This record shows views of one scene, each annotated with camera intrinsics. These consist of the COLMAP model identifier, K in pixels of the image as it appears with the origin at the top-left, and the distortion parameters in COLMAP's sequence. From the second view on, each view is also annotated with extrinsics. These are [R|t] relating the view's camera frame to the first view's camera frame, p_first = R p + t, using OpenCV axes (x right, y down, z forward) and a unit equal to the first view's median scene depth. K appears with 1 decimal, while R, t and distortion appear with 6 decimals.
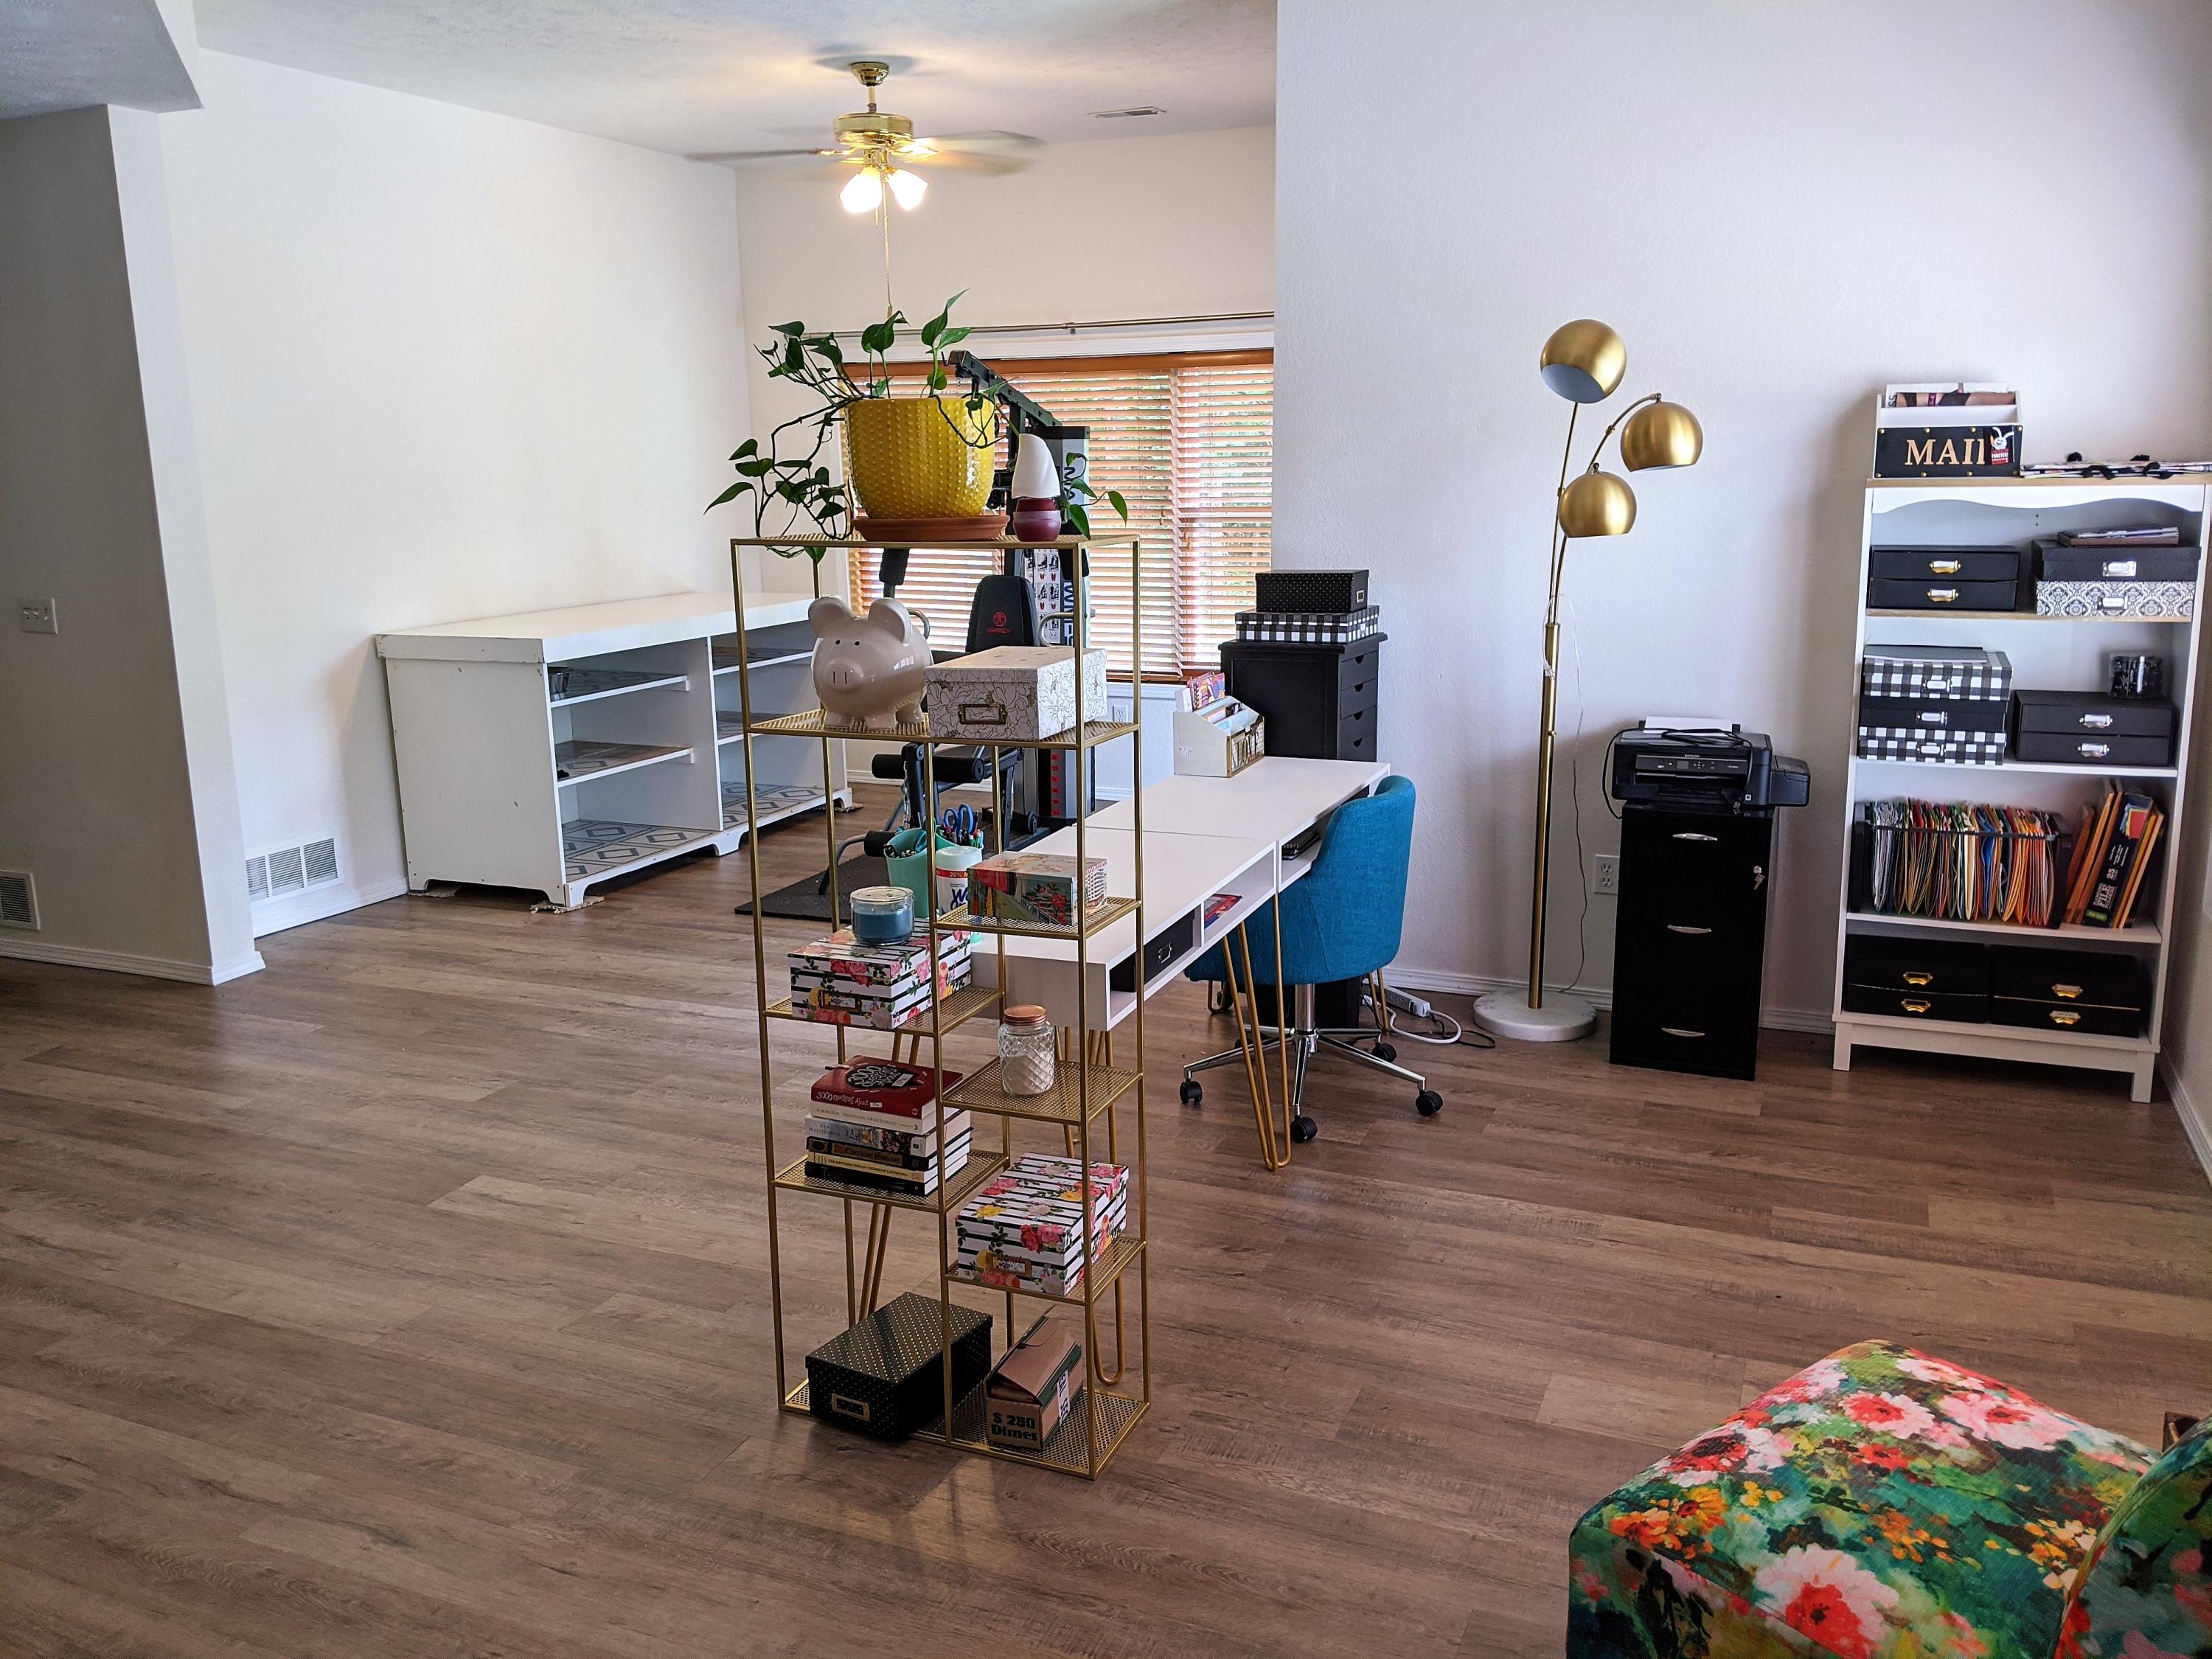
lens RADIAL K [[1774.2, 0, 1098.9], [0, 1774.2, 835.6], [0, 0, 1]] dist [0.053260, -0.091130]
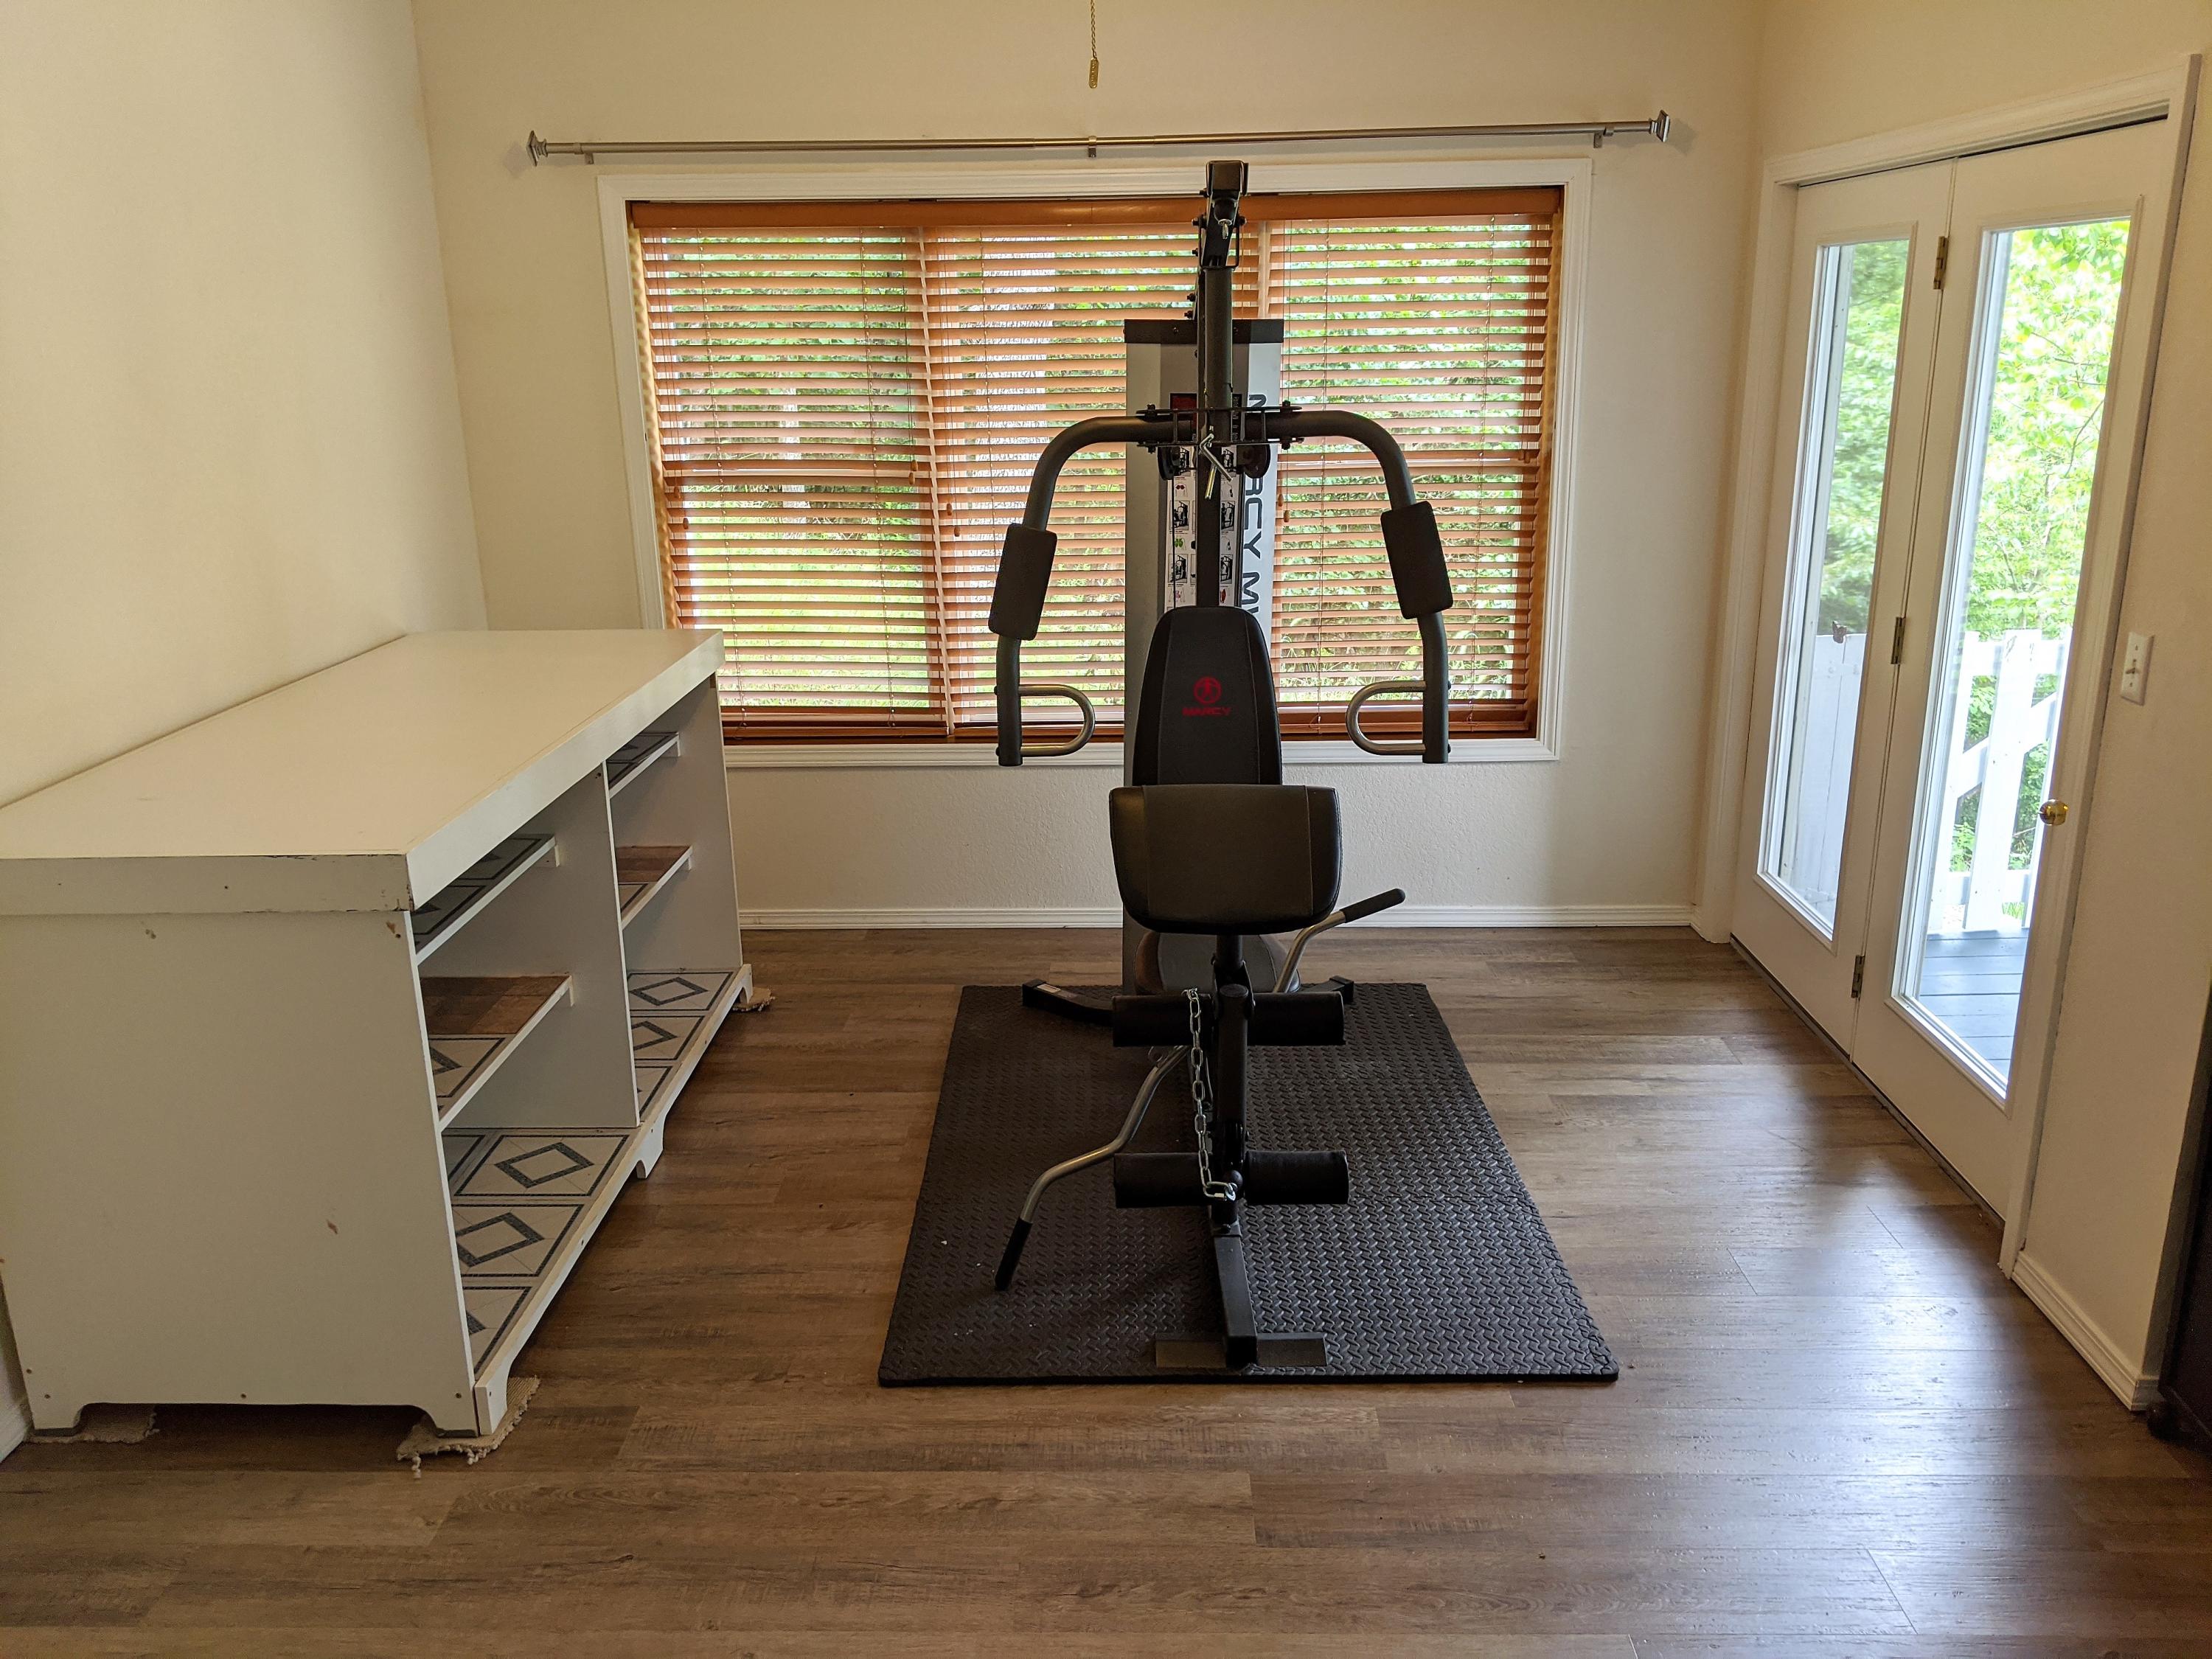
lens RADIAL K [[1774.2, 0, 1072.2], [0, 1774.2, 881.4], [0, 0, 1]] dist [0.053260, -0.091130]
pose [[0.930552, -0.106076, 0.350458, -0.676442], [0.077851, 0.992551, 0.093711, -0.280674], [-0.357788, -0.059920, 0.931878, 1.218713]]
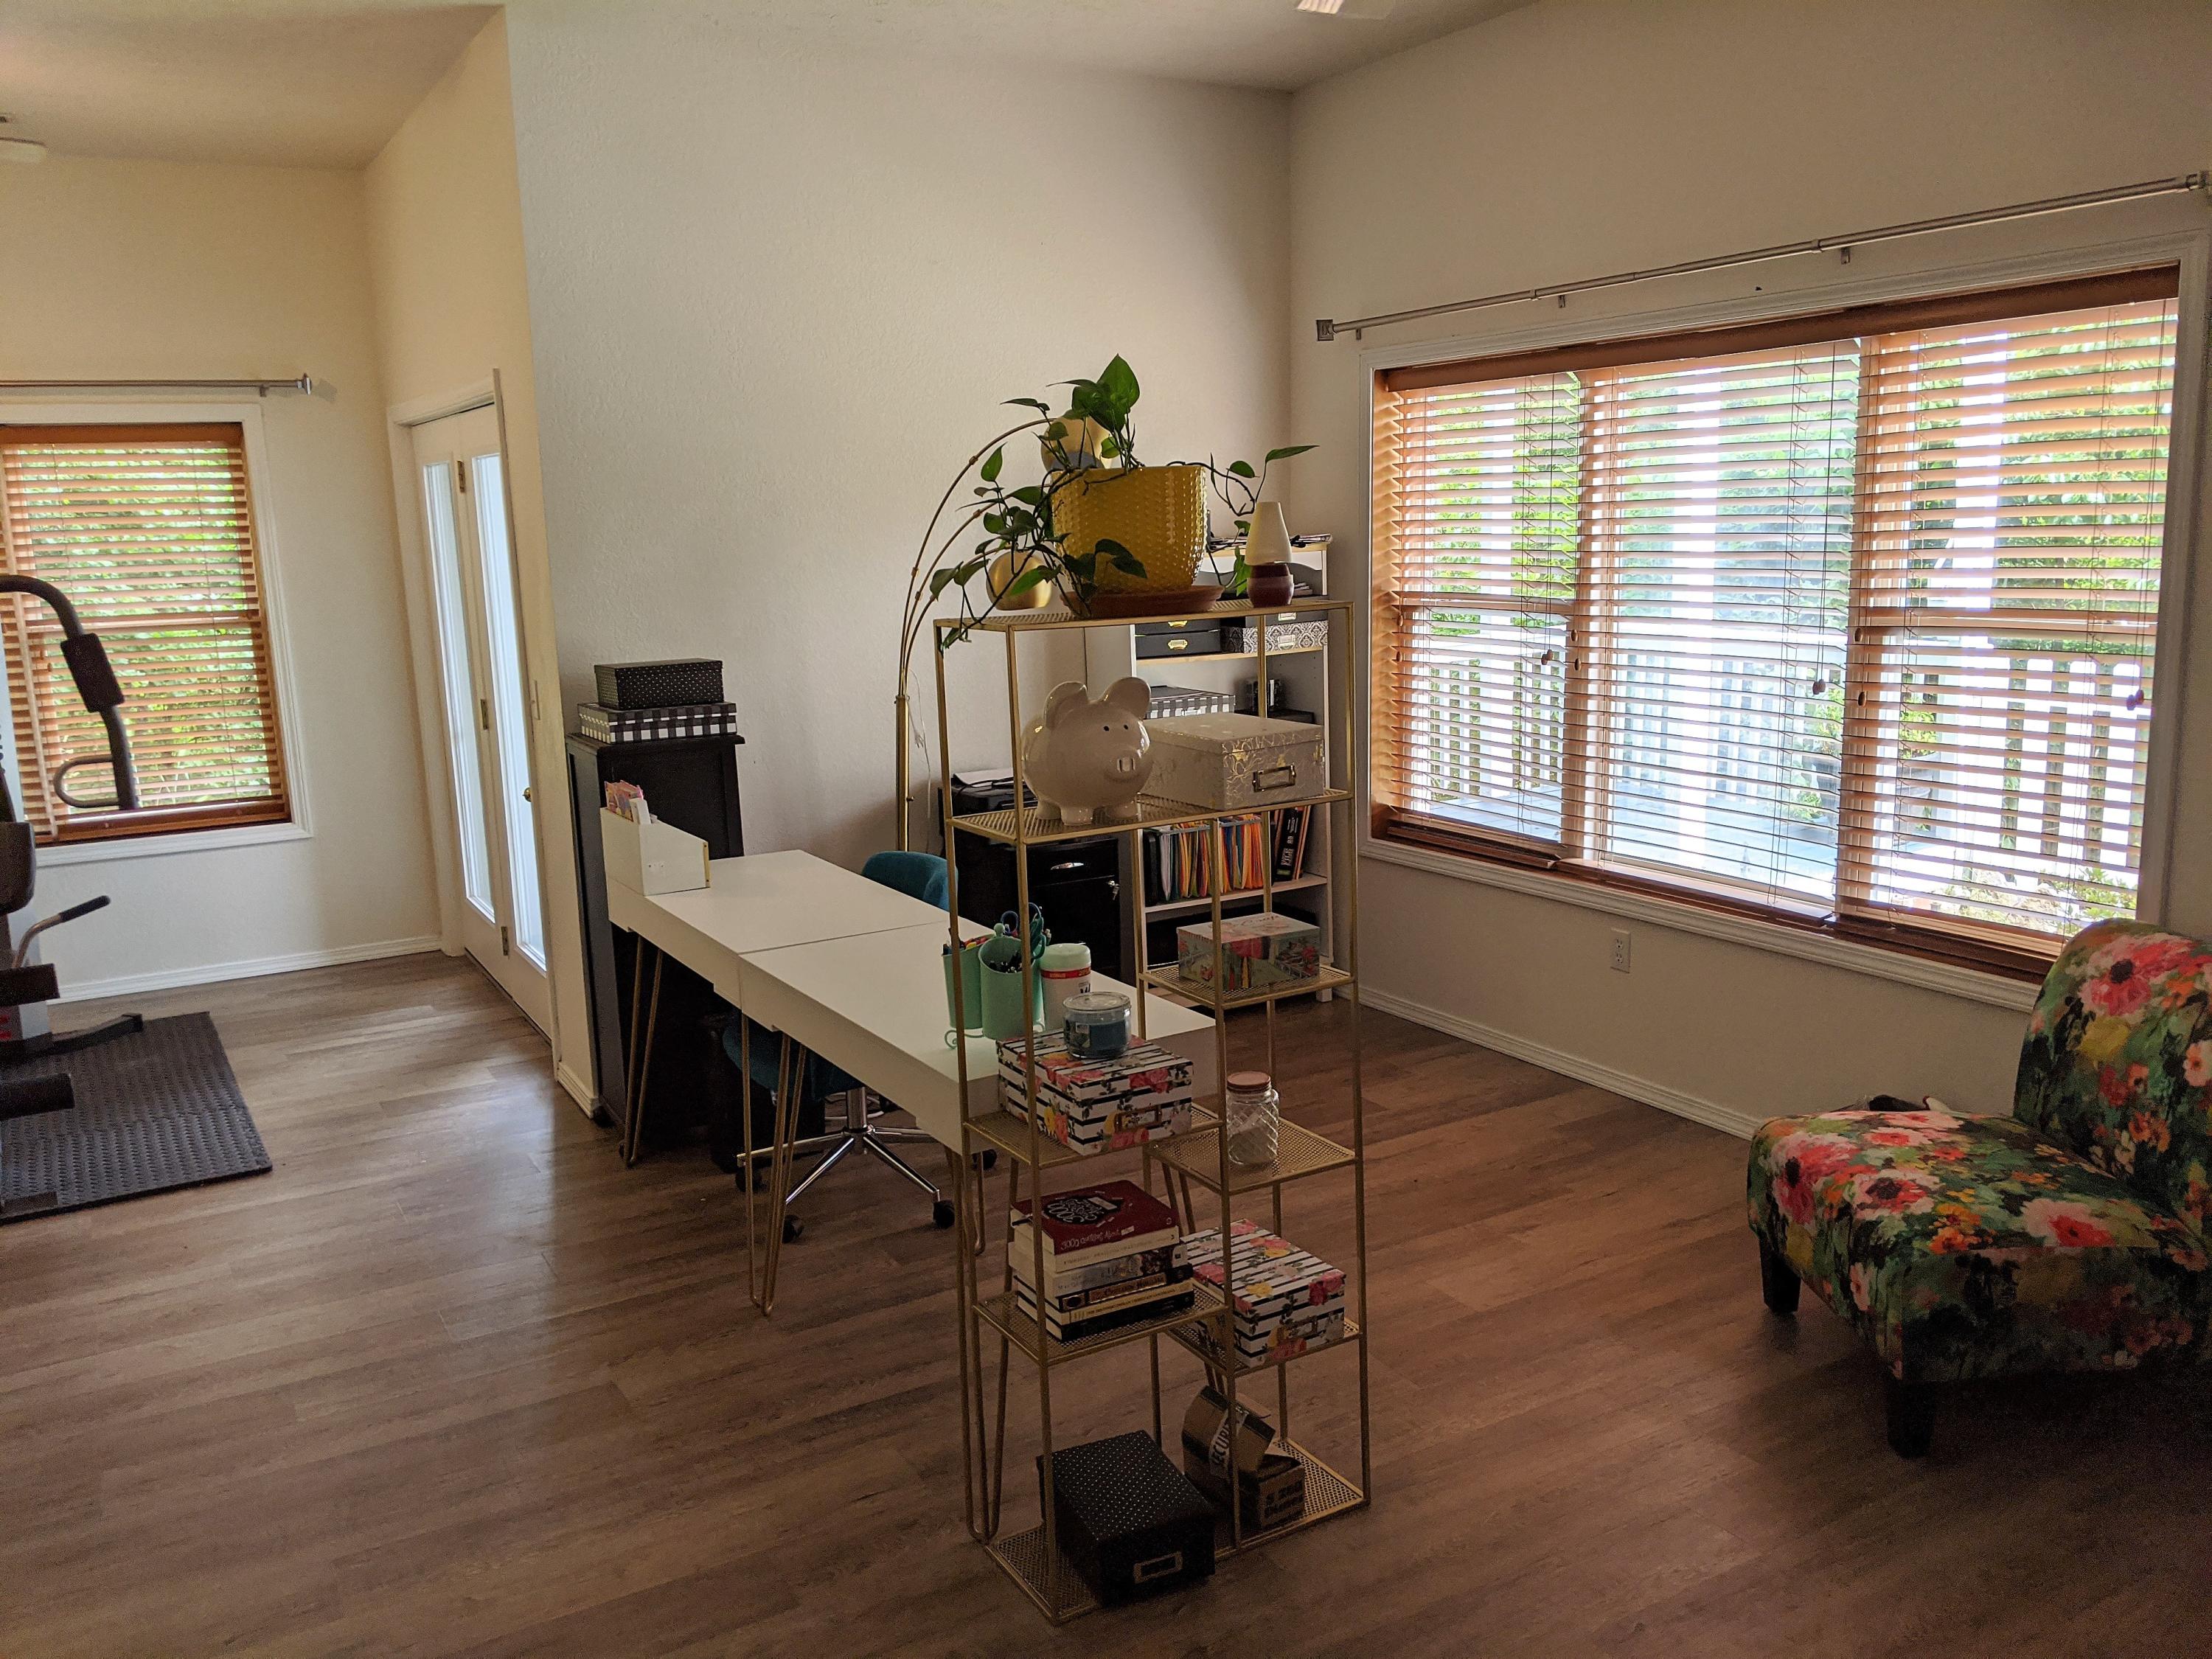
lens RADIAL K [[1774.2, 0, 1139.3], [0, 1774.2, 823.5], [0, 0, 1]] dist [0.053260, -0.091130]
pose [[0.578779, -0.139872, 0.803399, -0.848280], [0.189919, 0.981211, 0.034008, -0.085690], [-0.793061, 0.132898, 0.594469, 0.435538]]
